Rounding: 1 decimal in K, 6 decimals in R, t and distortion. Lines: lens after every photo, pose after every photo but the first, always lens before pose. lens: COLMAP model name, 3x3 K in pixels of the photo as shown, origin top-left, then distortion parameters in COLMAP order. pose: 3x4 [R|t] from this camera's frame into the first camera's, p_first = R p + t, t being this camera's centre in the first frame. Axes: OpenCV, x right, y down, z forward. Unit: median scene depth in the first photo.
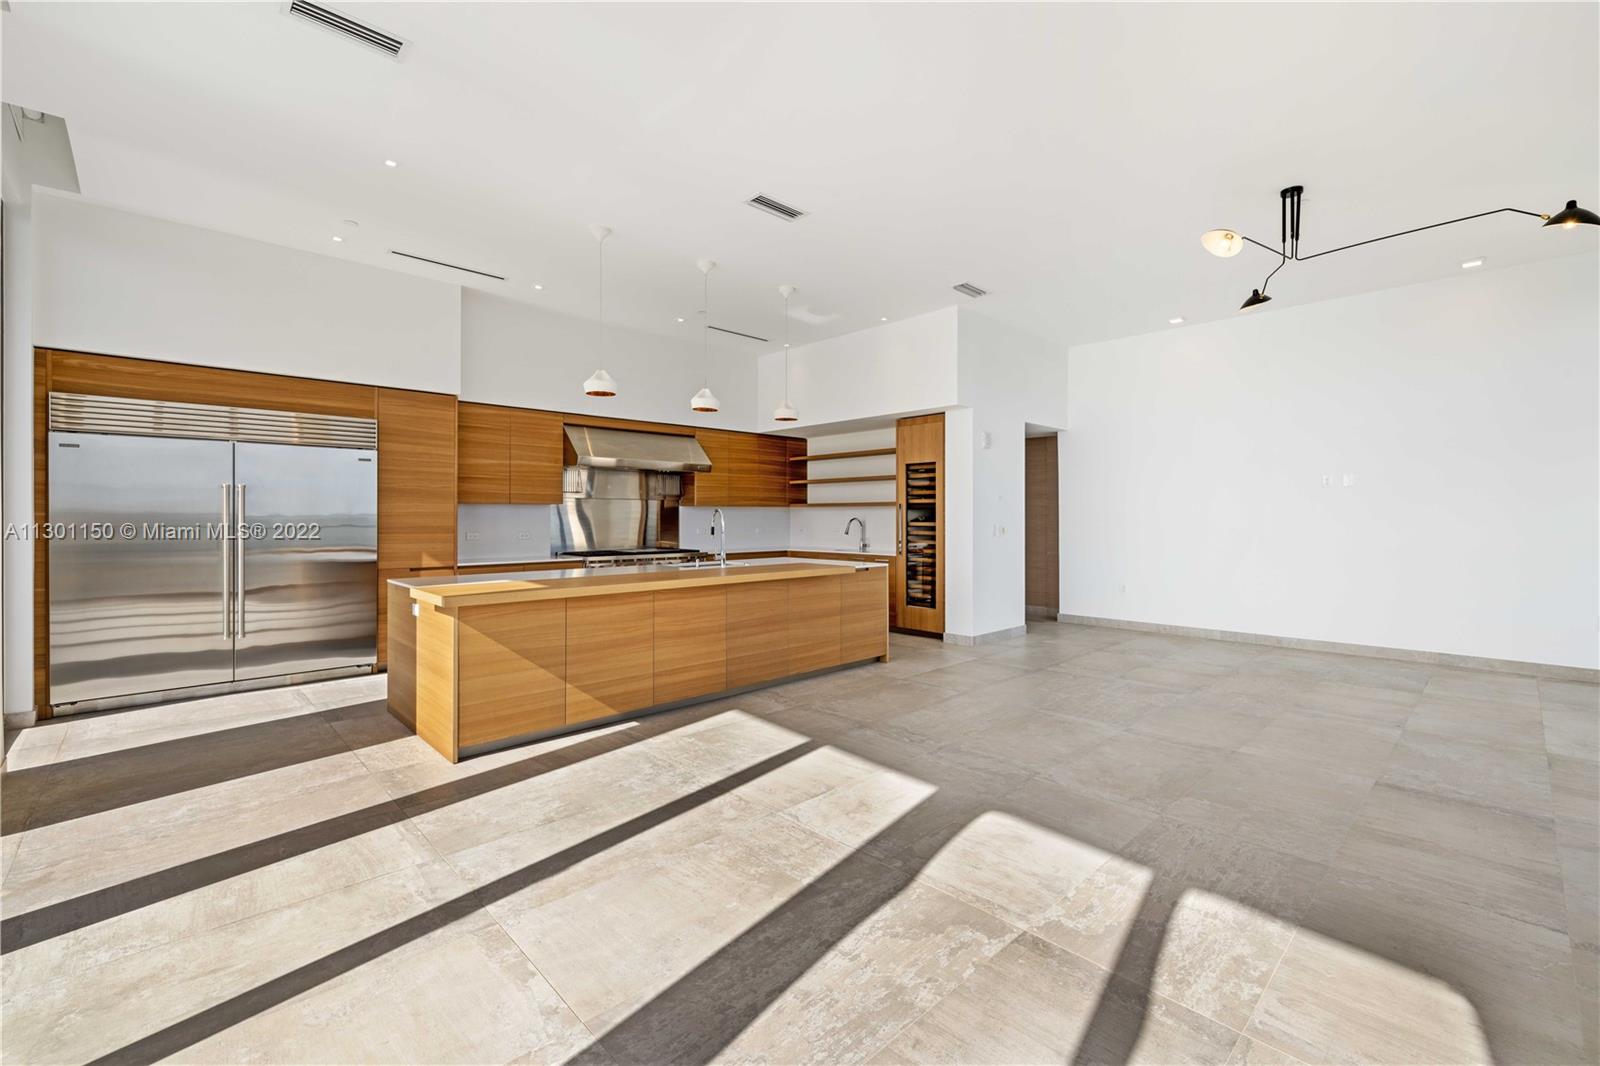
lens RADIAL K [[674.7, 0, 796.8], [0, 674.7, 513.7], [0, 0, 1]] dist [-0.000593, -0.000623]
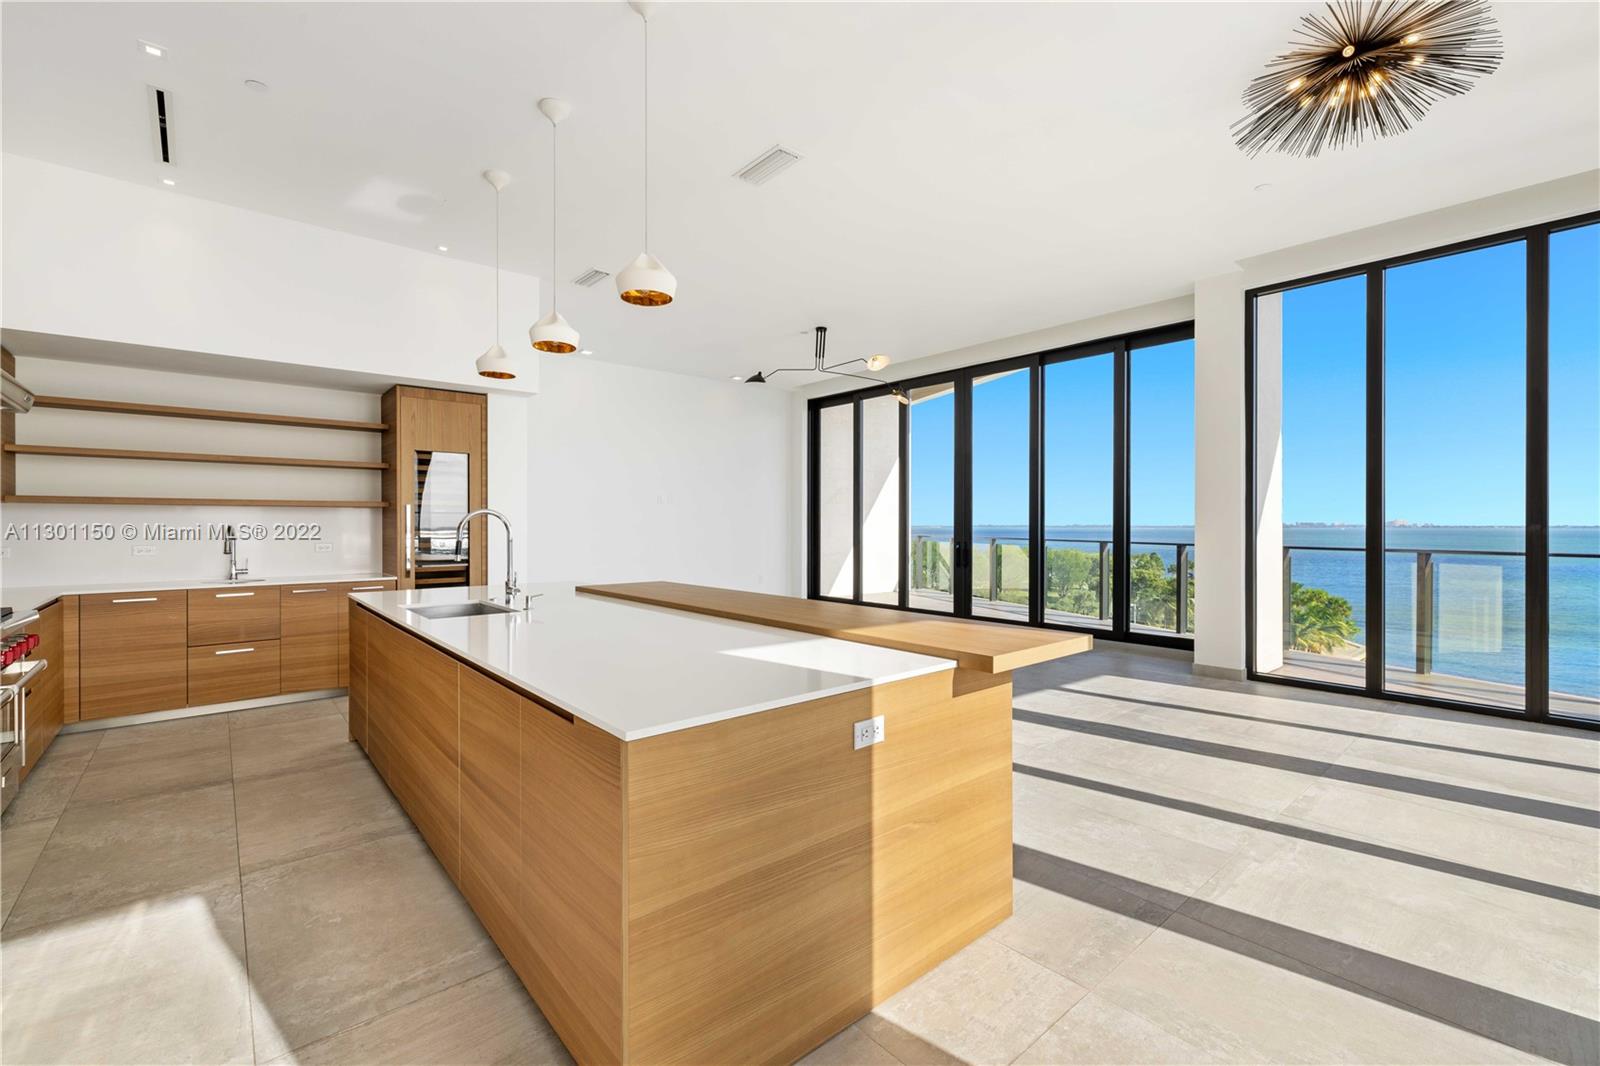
lens RADIAL K [[674.7, 0, 804.1], [0, 674.7, 526.6], [0, 0, 1]] dist [-0.000593, -0.000623]
pose [[0.052705, -0.001811, 0.998608, -0.733018], [-0.006328, 0.999978, 0.002147, 0.005371], [-0.998590, -0.006433, 0.052693, 0.742487]]
